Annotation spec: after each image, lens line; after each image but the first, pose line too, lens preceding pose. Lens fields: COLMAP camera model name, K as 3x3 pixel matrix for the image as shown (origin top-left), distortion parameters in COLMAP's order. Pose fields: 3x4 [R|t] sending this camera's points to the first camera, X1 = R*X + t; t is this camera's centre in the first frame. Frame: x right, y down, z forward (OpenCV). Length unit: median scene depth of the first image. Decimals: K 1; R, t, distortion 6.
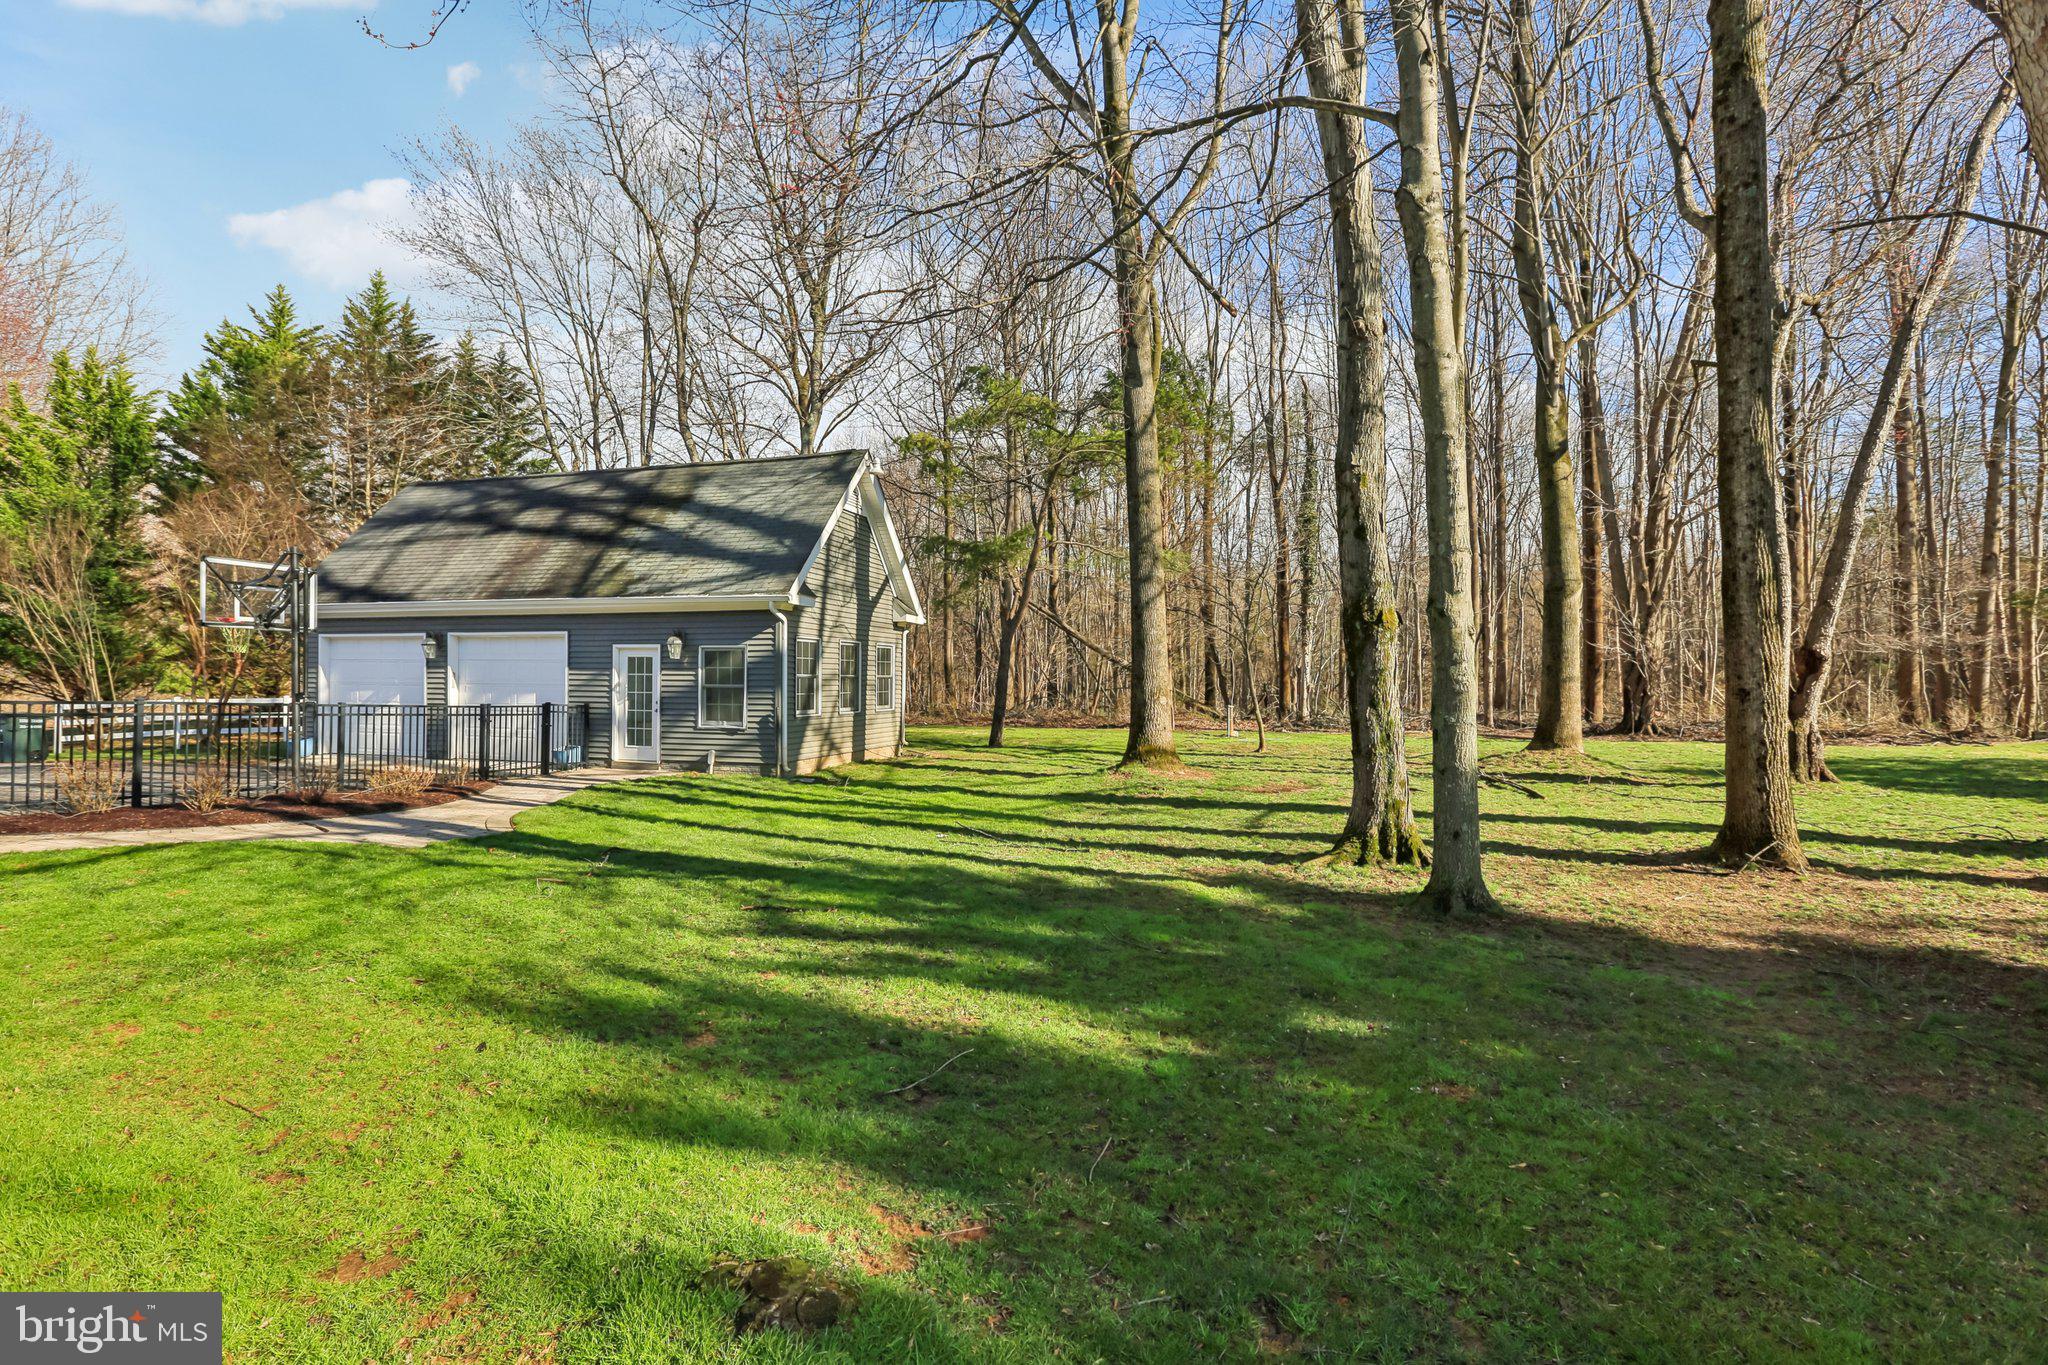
lens RADIAL K [[930.2, 0, 1021.5], [0, 930.2, 675.0], [0, 0, 1]] dist [-0.018588, -0.000007]
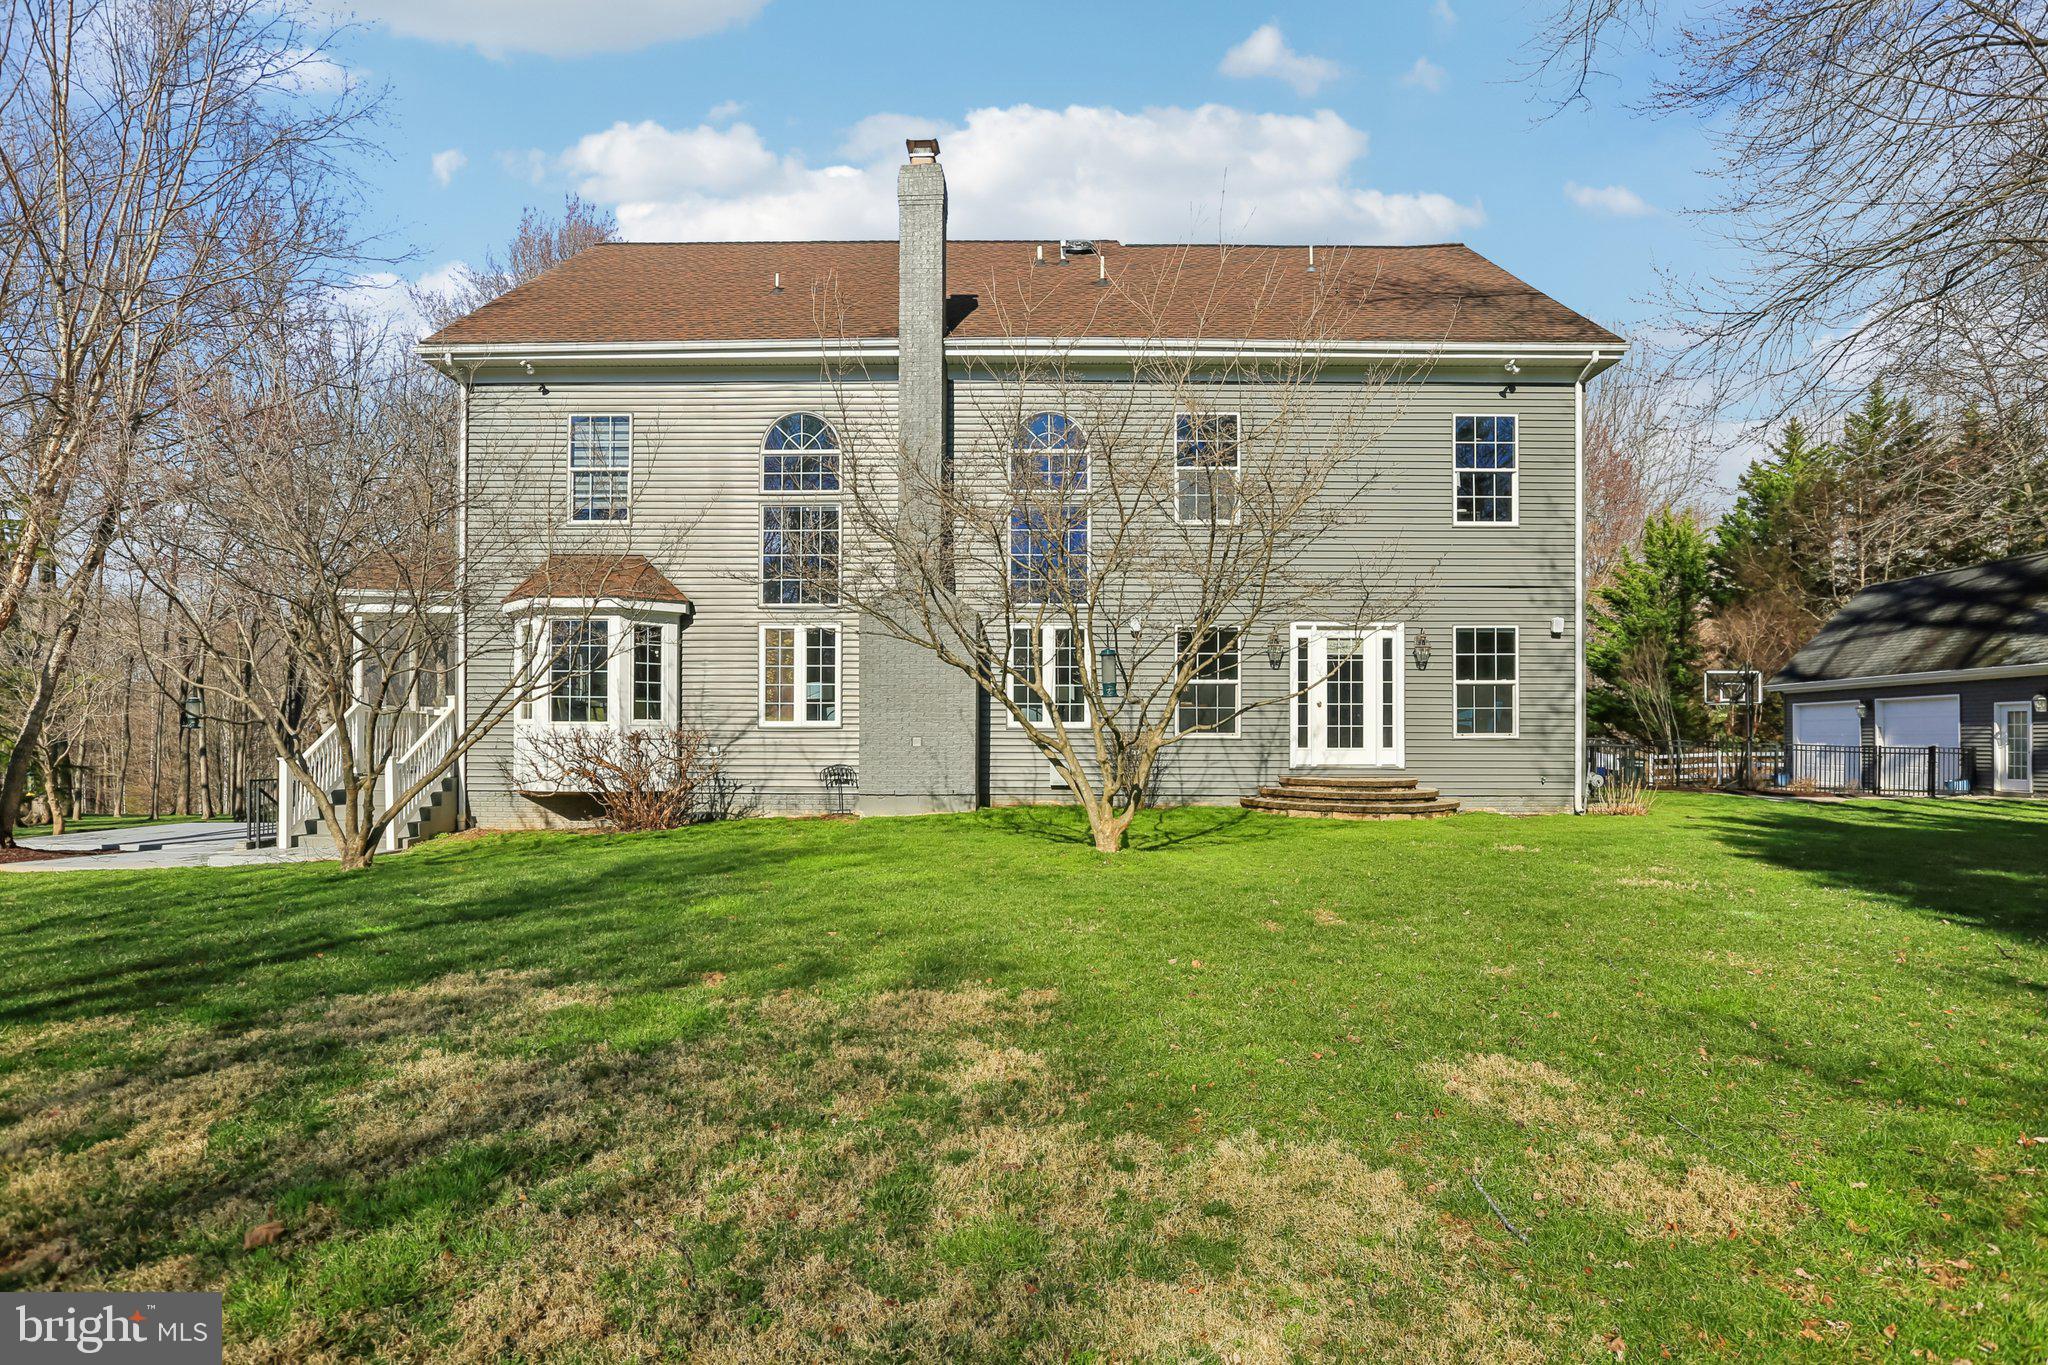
lens RADIAL K [[1129.1, 0, 1024.6], [0, 1129.1, 712.3], [0, 0, 1]] dist [-0.000723, 0.000488]
pose [[0.254730, -0.028315, -0.966598, 0.454877], [-0.004769, 0.999522, -0.030536, 0.020954], [0.967001, 0.012389, 0.254473, -0.450834]]
